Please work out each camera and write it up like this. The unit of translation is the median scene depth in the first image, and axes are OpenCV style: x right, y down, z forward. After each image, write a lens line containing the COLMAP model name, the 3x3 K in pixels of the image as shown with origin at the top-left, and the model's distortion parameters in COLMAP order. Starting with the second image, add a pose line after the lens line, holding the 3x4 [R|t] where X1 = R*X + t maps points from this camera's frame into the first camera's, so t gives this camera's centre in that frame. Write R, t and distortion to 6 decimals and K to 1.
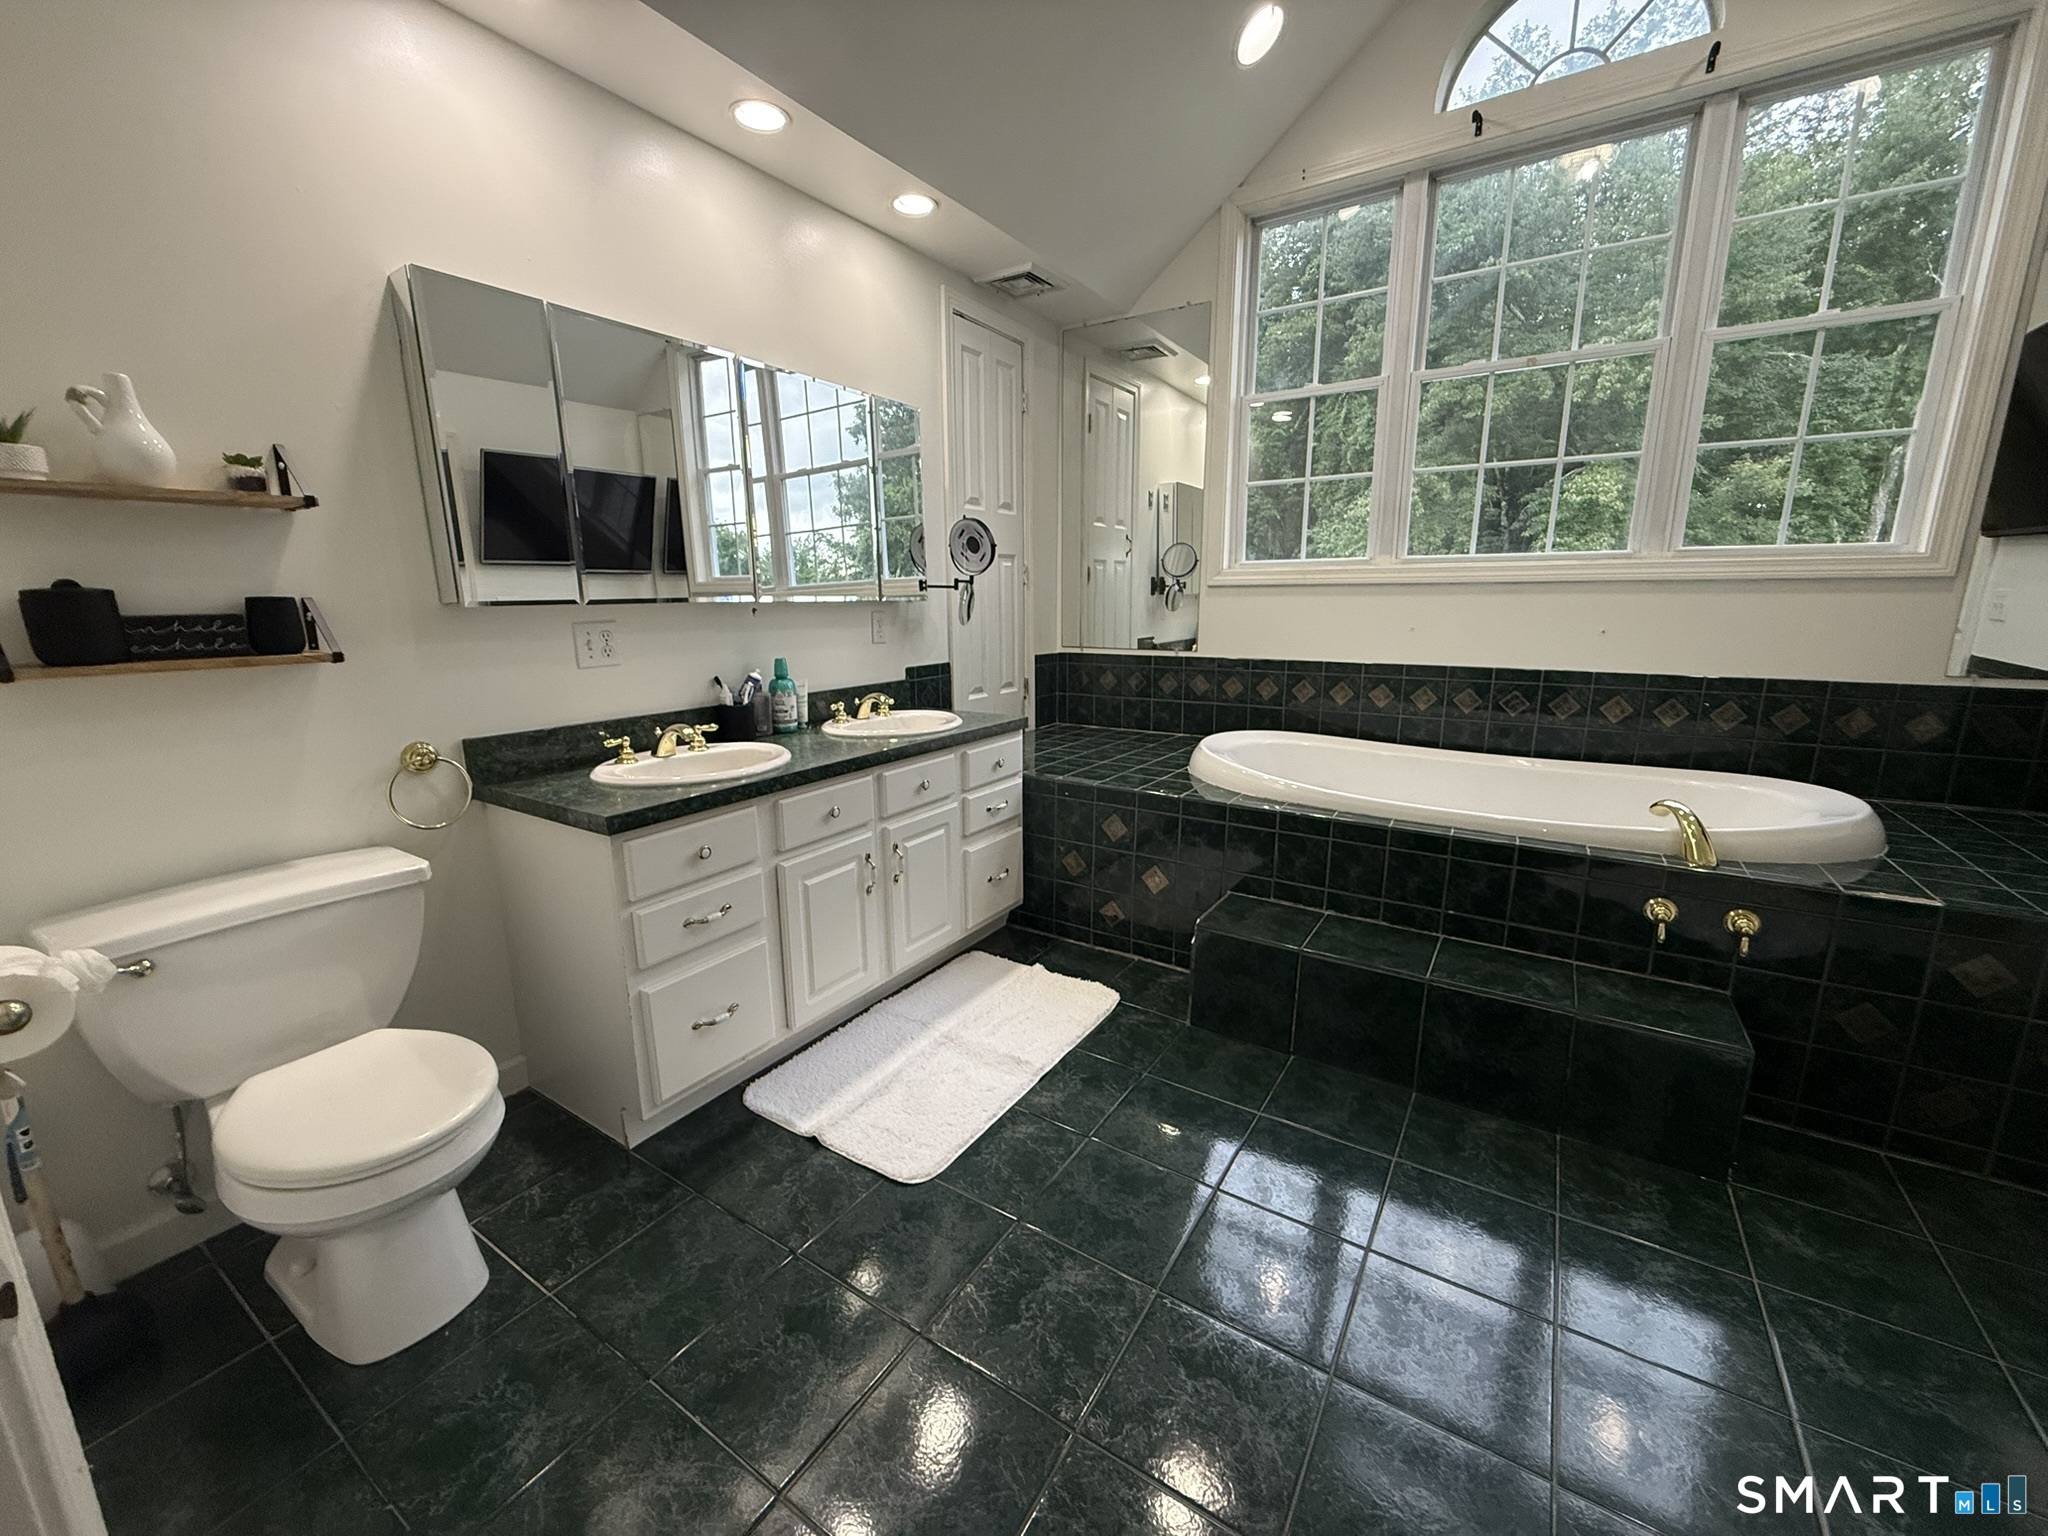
lens RADIAL K [[819.2, 0, 1024.0], [0, 819.2, 768.0], [0, 0, 1]] dist [-0.000741, 0.000457]
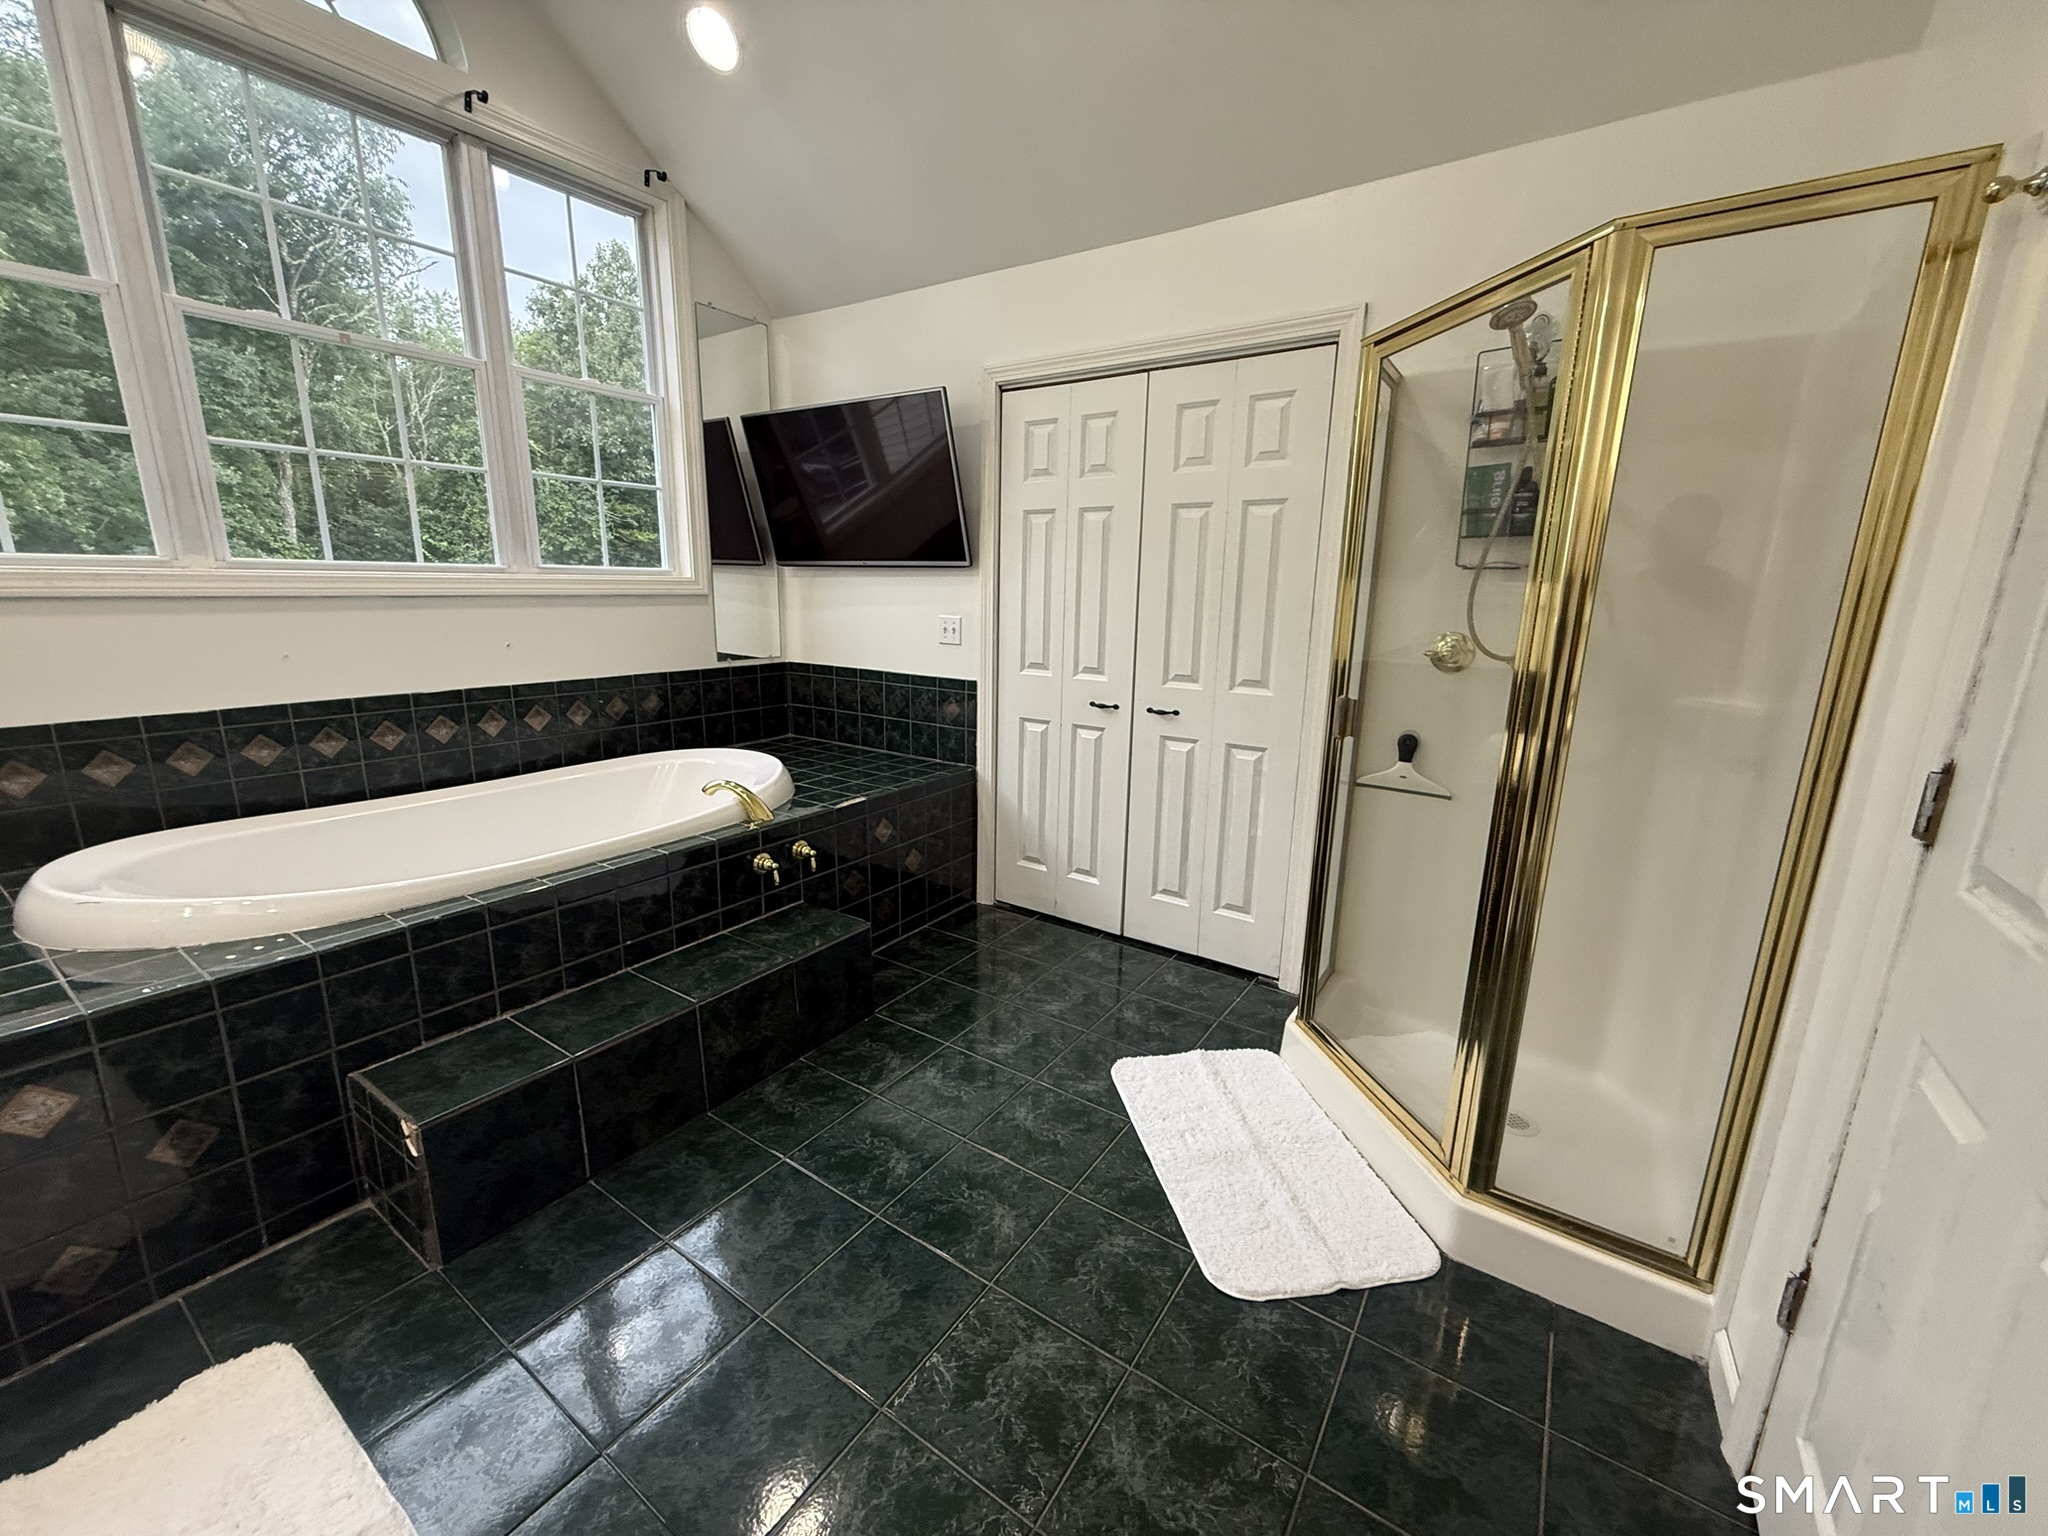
lens RADIAL K [[801.5, 0, 1024.0], [0, 801.5, 768.0], [0, 0, 1]] dist [0.000993, 0.000207]
pose [[0.035366, -0.213029, 0.976406, -0.324035], [0.196956, 0.959341, 0.202172, -0.114641], [-0.979774, 0.185159, 0.075886, 0.392044]]
